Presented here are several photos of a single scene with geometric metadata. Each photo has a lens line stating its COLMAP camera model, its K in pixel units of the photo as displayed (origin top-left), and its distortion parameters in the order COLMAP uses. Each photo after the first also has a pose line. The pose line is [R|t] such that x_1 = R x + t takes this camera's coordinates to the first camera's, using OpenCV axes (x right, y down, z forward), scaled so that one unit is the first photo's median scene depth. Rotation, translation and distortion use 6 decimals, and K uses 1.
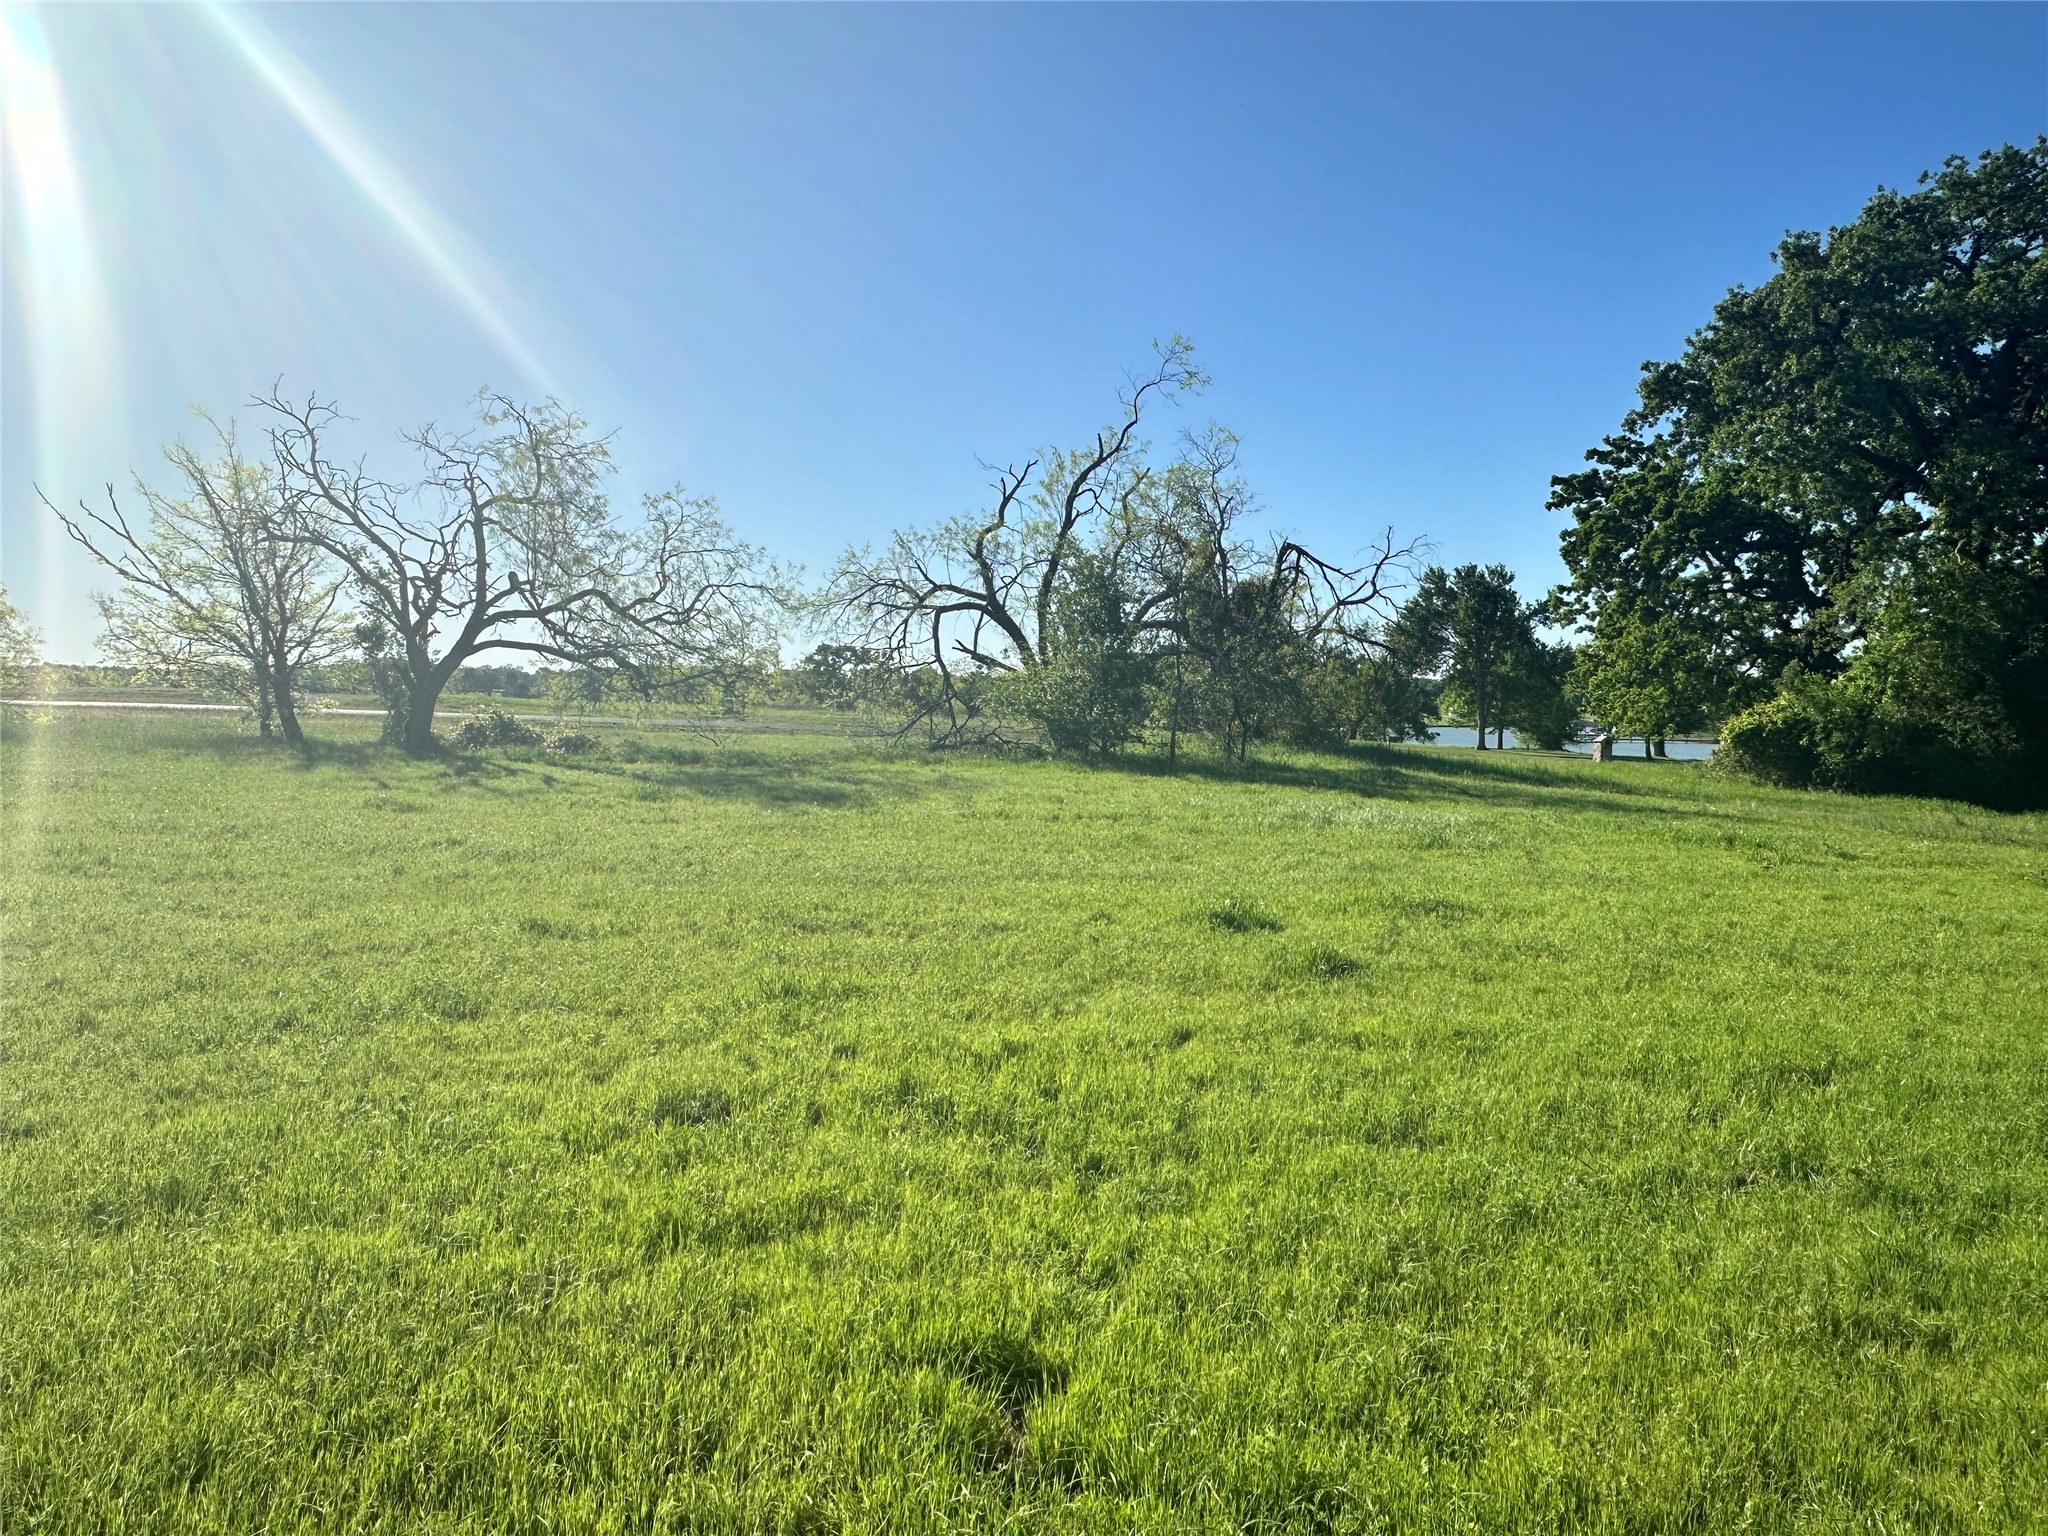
lens RADIAL K [[1372.3, 0, 1023.4], [0, 1372.3, 764.6], [0, 0, 1]] dist [-0.000458, 0.001296]
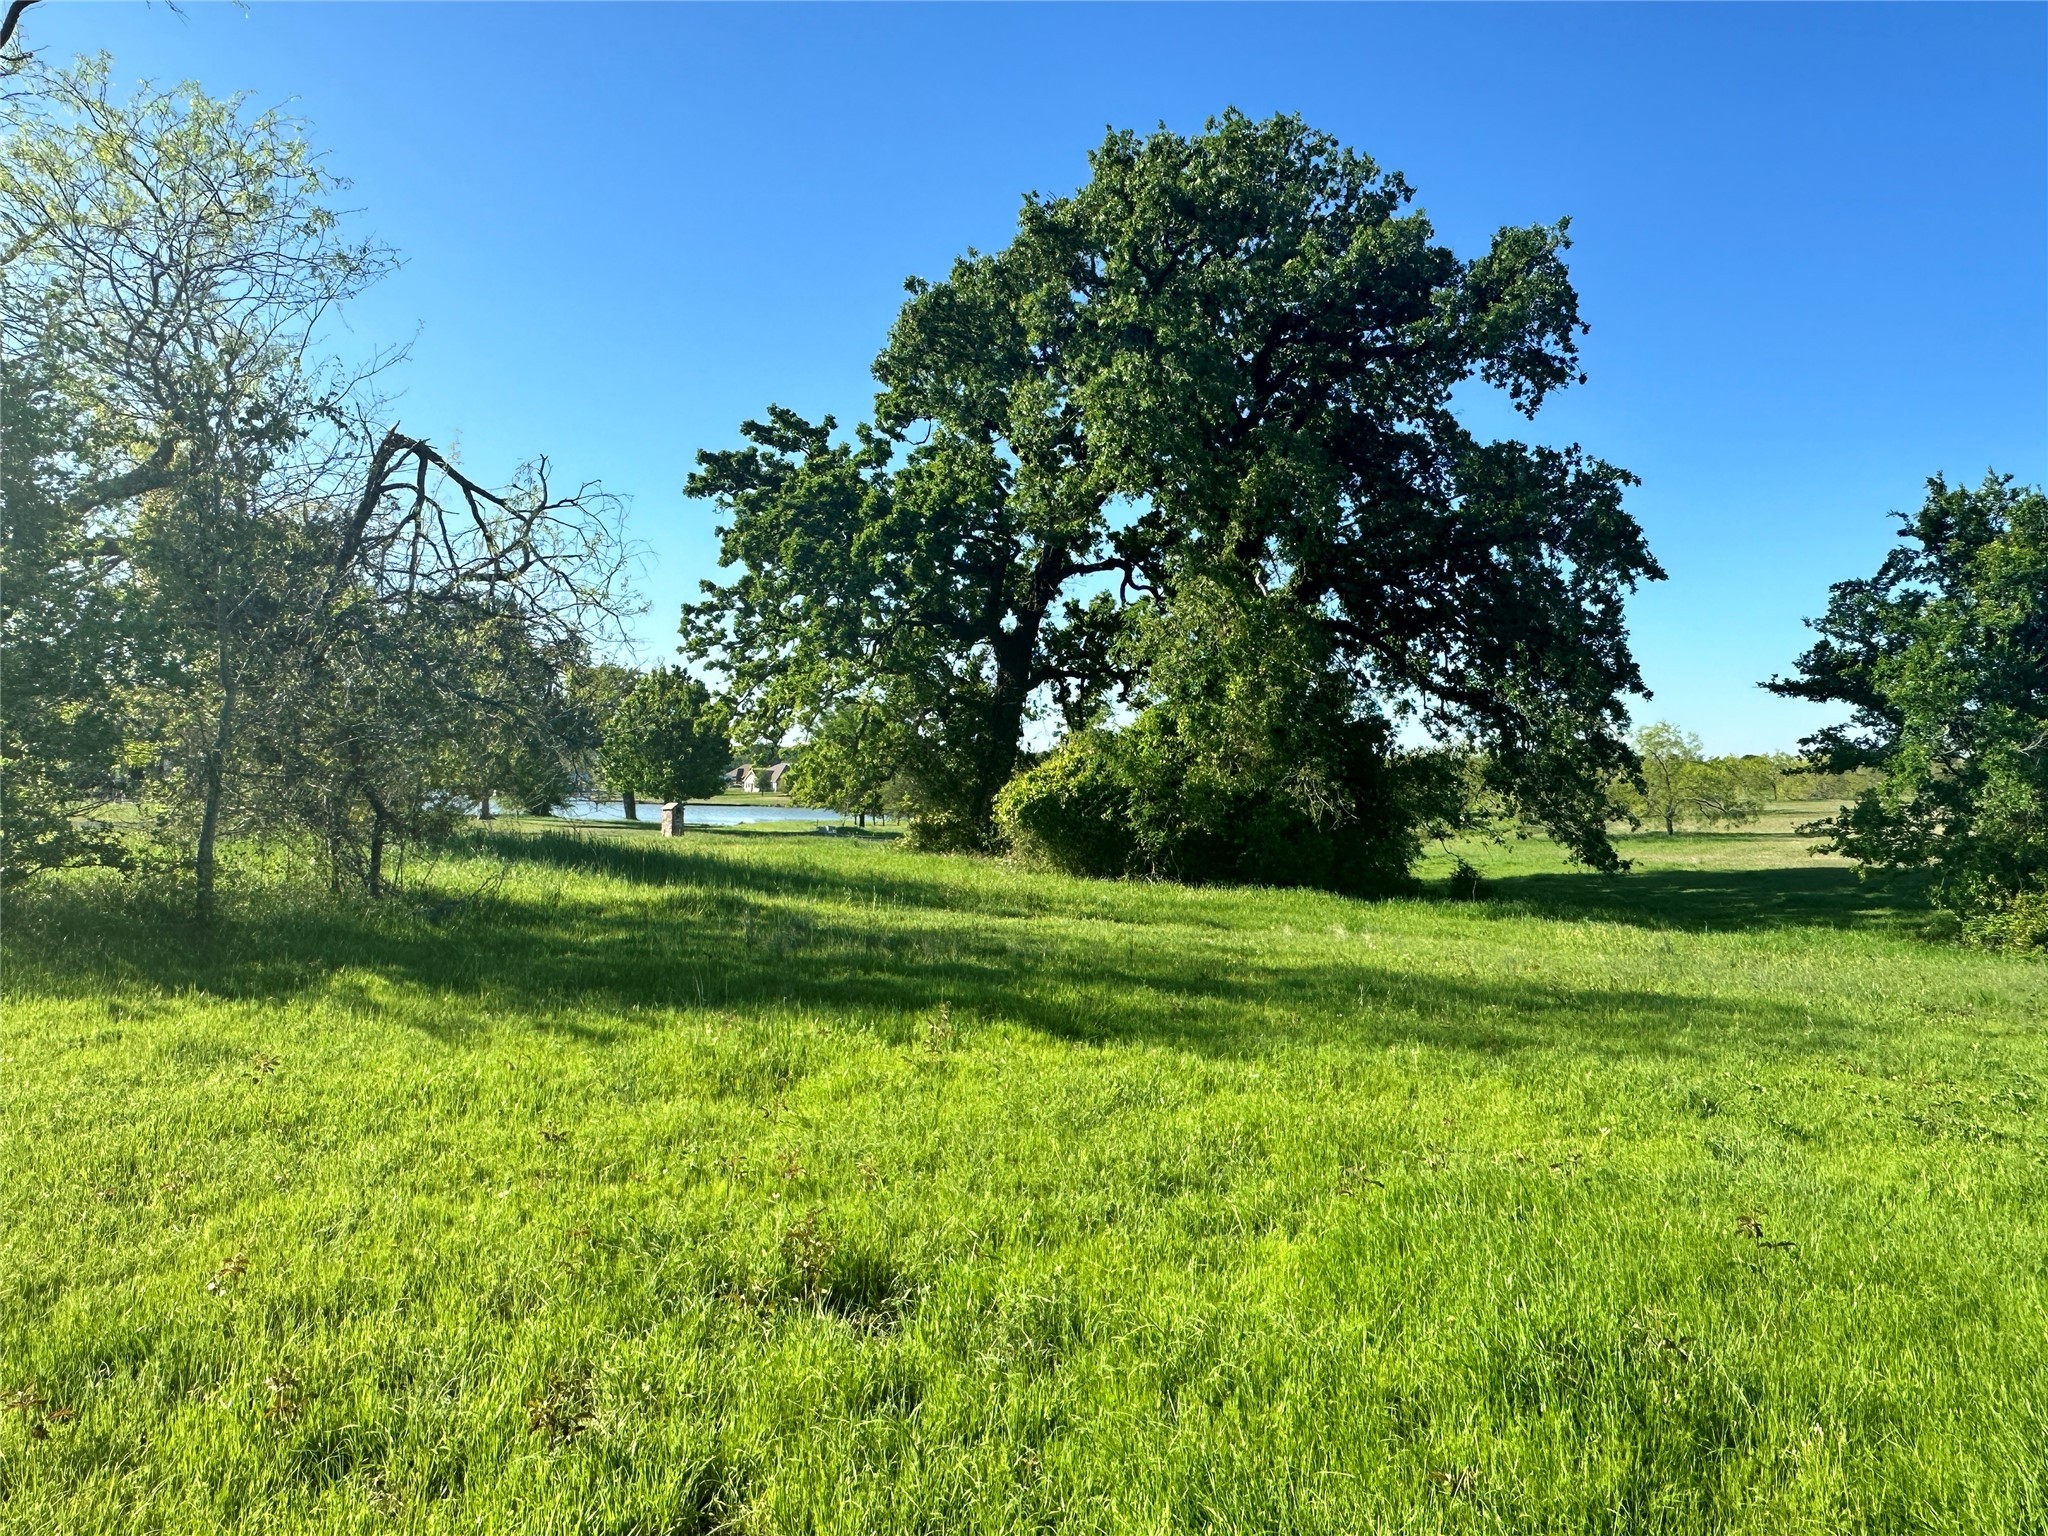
lens RADIAL K [[1372.3, 0, 1029.7], [0, 1372.3, 782.4], [0, 0, 1]] dist [-0.000458, 0.001296]
pose [[0.721860, 0.001714, 0.692037, 0.009099], [0.019245, 0.999560, -0.022550, -0.014151], [-0.691771, 0.029597, 0.721510, 0.363238]]
